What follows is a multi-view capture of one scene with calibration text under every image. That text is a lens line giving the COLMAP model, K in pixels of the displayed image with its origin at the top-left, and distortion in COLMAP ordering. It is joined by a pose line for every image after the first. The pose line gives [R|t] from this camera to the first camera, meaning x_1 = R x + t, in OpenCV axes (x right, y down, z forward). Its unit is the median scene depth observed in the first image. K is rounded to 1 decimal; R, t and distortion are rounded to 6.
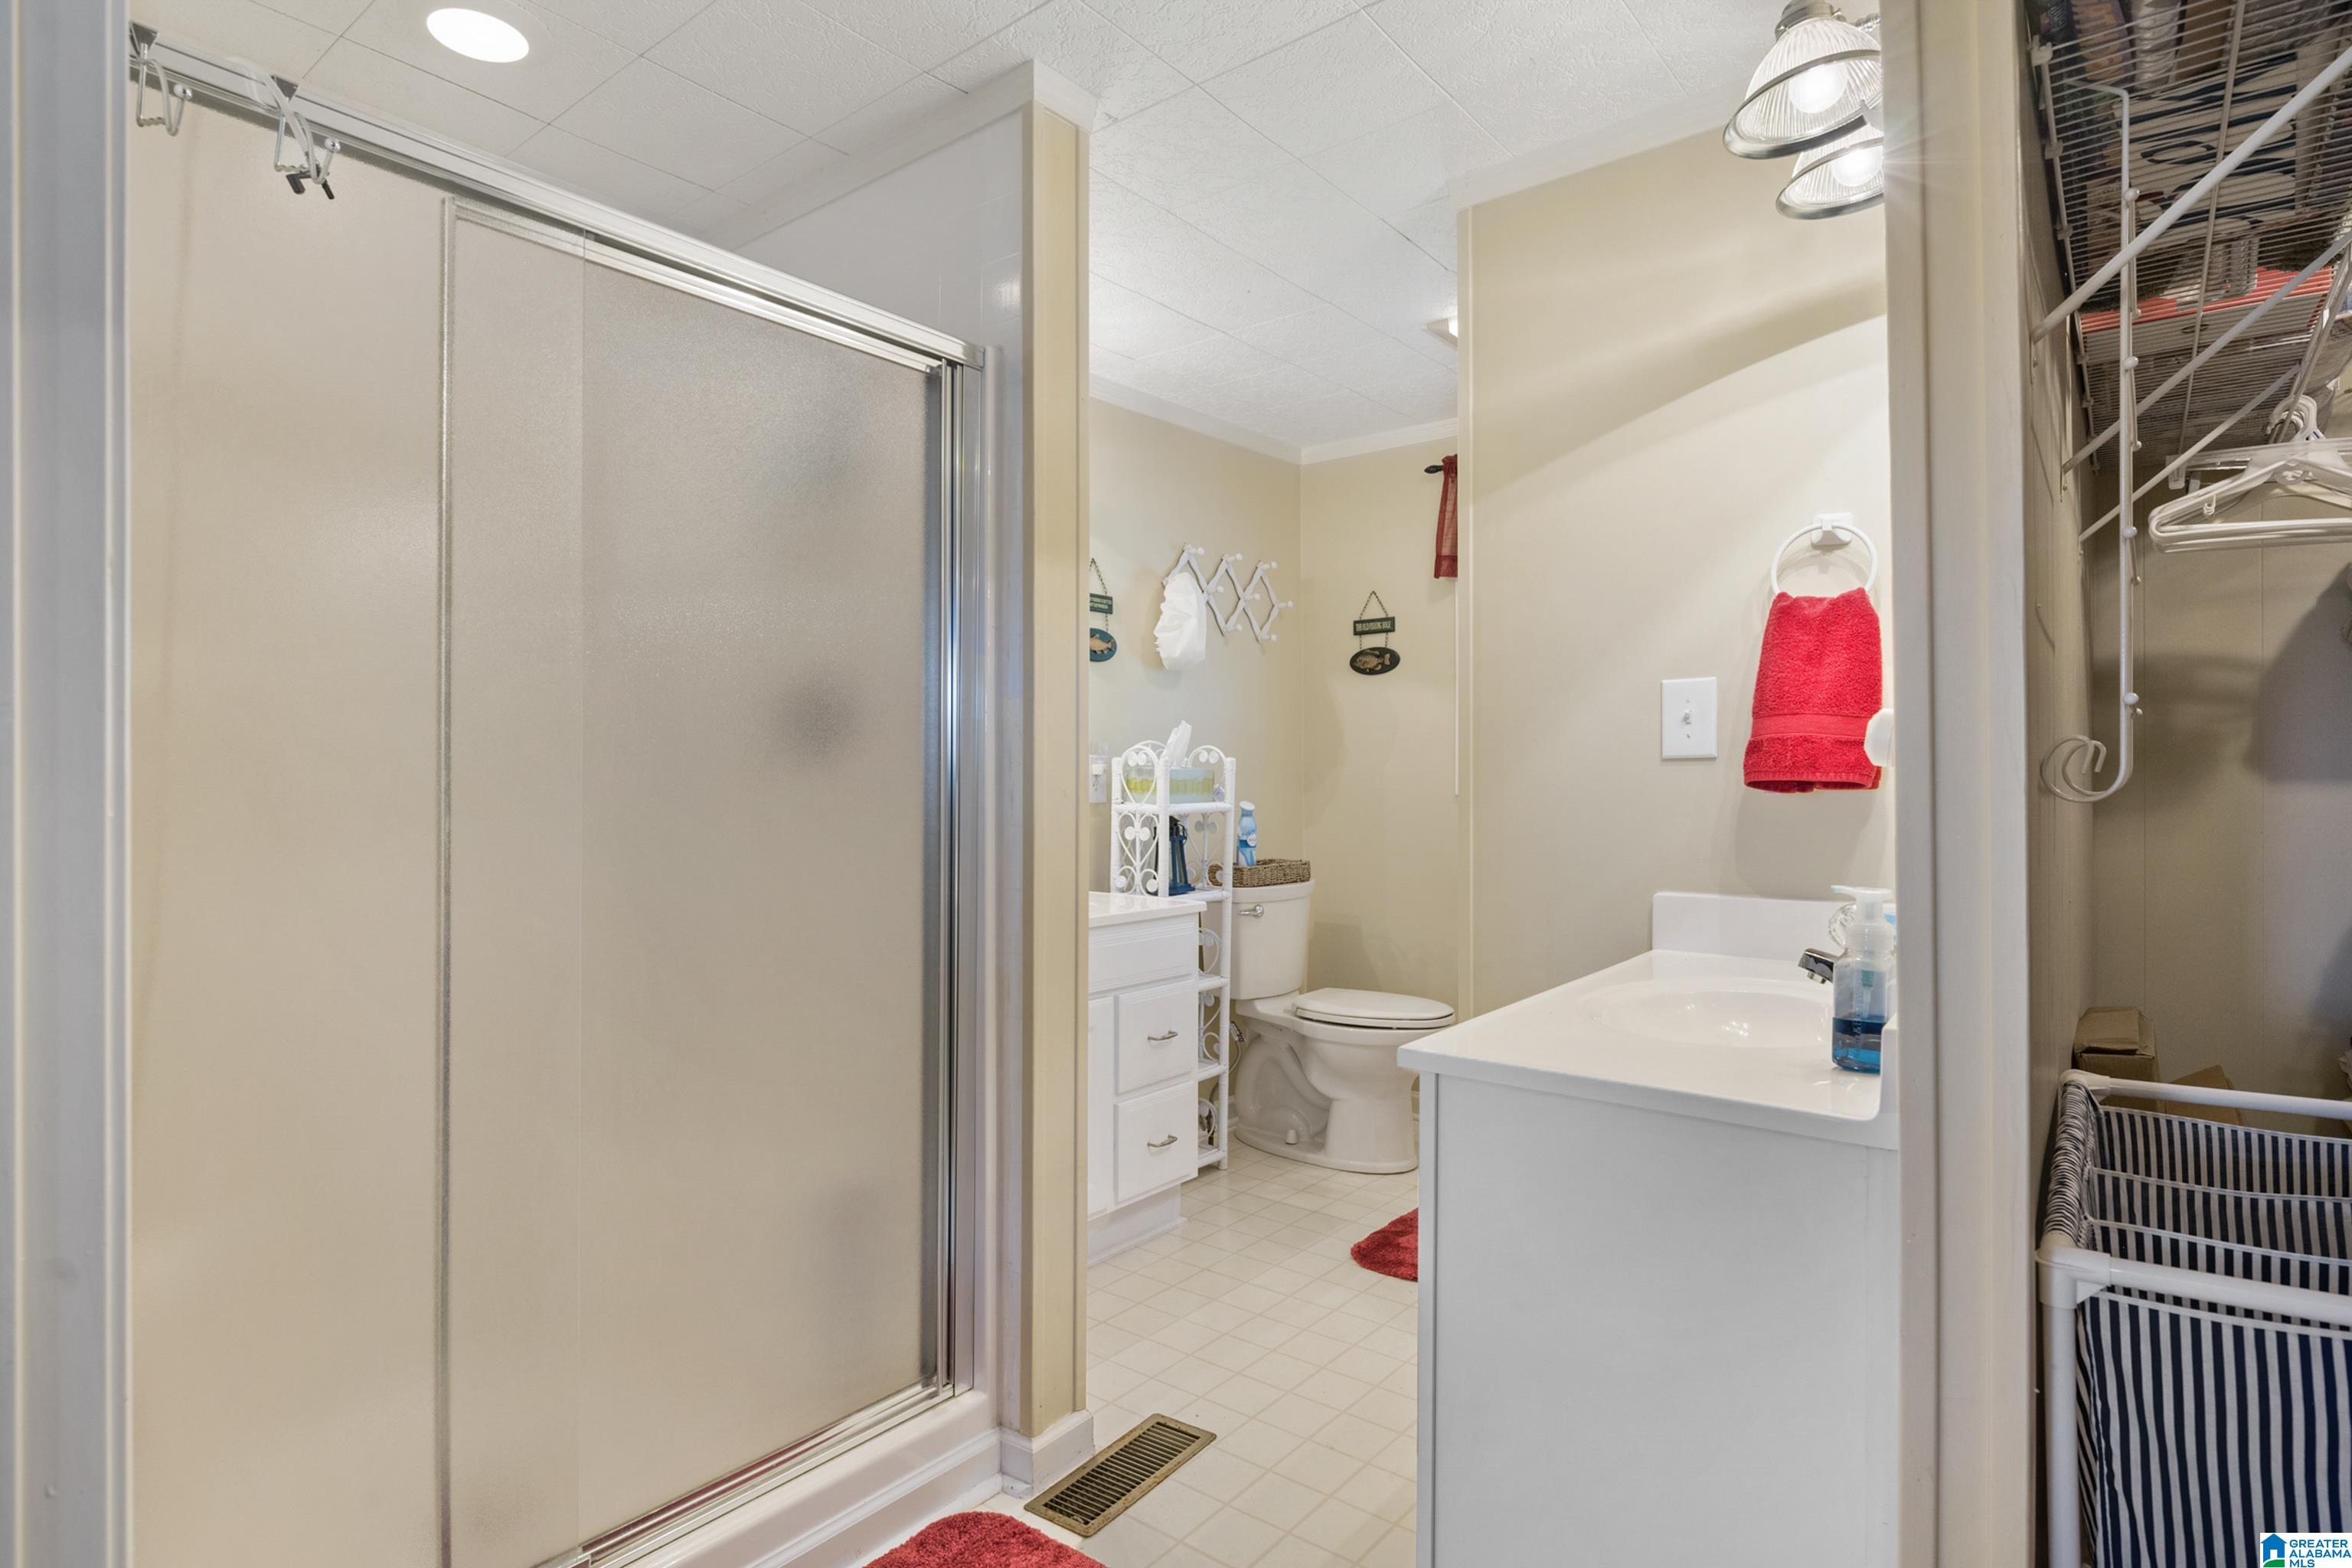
lens RADIAL K [[1199.1, 0, 1179.2], [0, 1199.1, 766.9], [0, 0, 1]] dist [-0.004430, -0.000007]
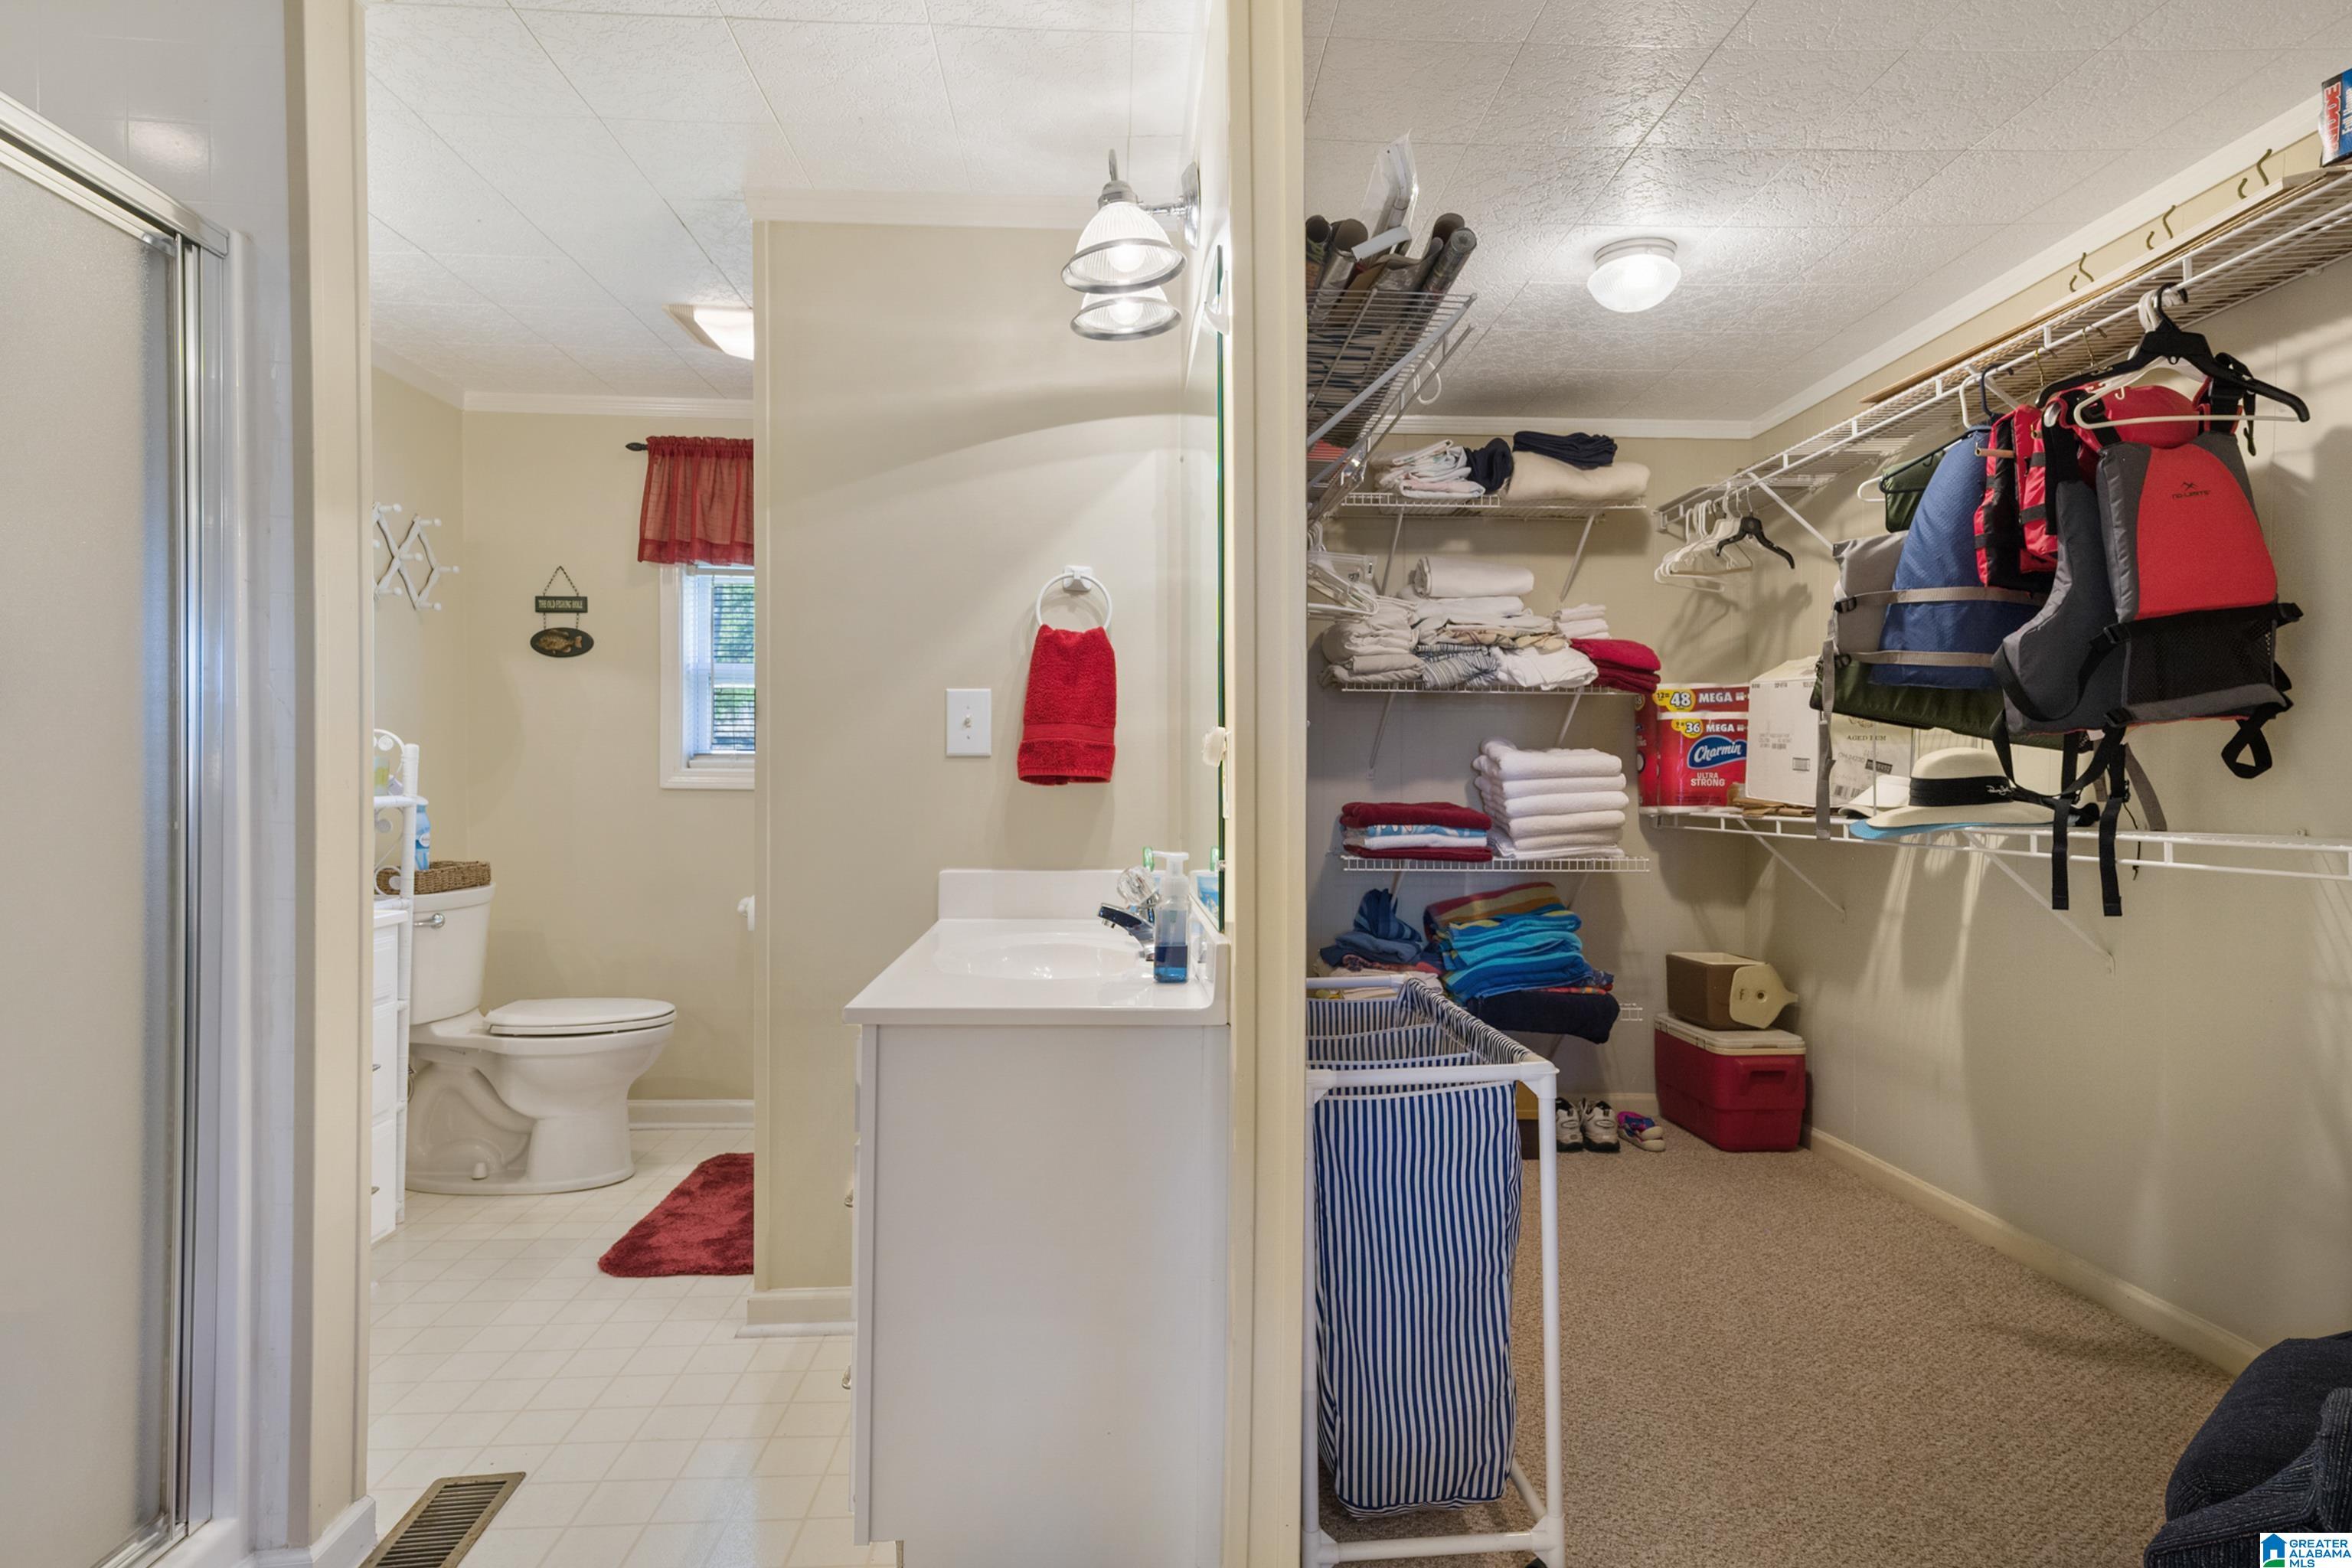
lens RADIAL K [[1228.8, 0, 1180.7], [0, 1228.8, 775.6], [0, 0, 1]] dist [0.002168, 0.001456]
pose [[0.747301, 0.006868, 0.664450, -0.156807], [-0.015241, 0.999861, 0.006806, 0.000325], [-0.664311, -0.015213, 0.747302, -0.033232]]
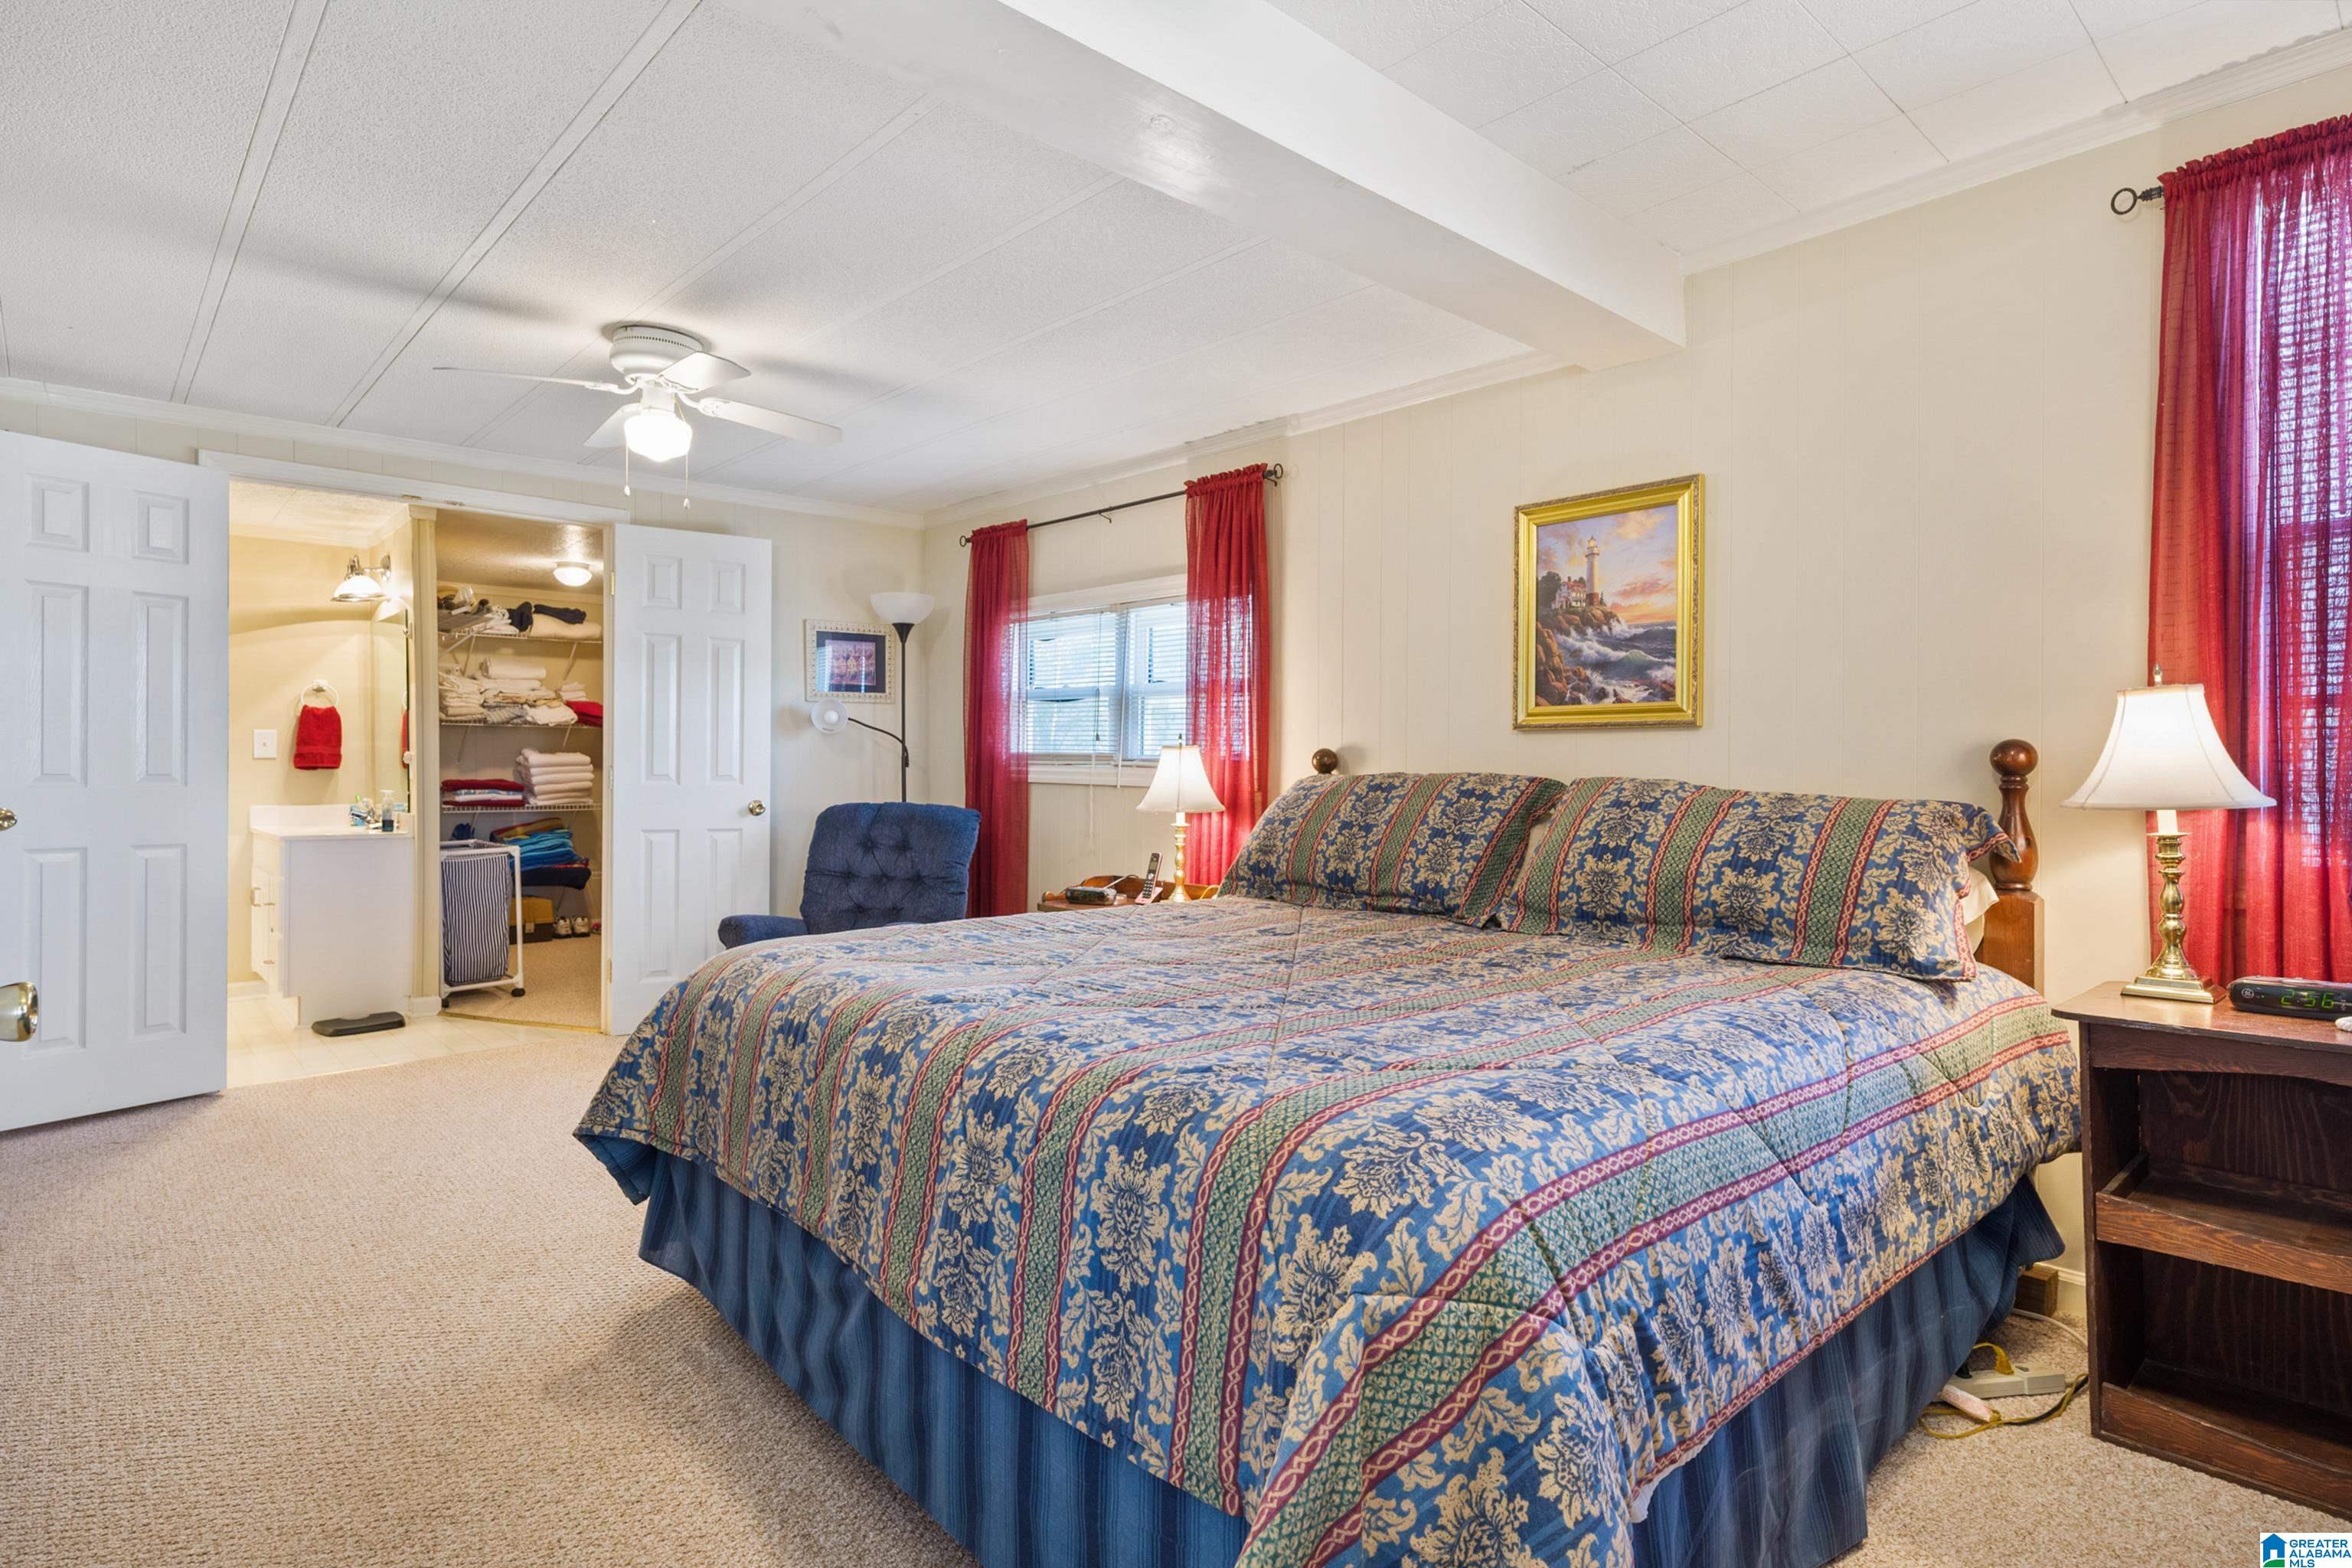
lens RADIAL K [[1228.8, 0, 1180.7], [0, 1228.8, 775.6], [0, 0, 1]] dist [0.002168, 0.001456]
pose [[0.156079, -0.003733, 0.987737, -1.477793], [-0.010832, 0.999926, 0.005491, -0.004239], [-0.987685, -0.011556, 0.156028, -1.113934]]
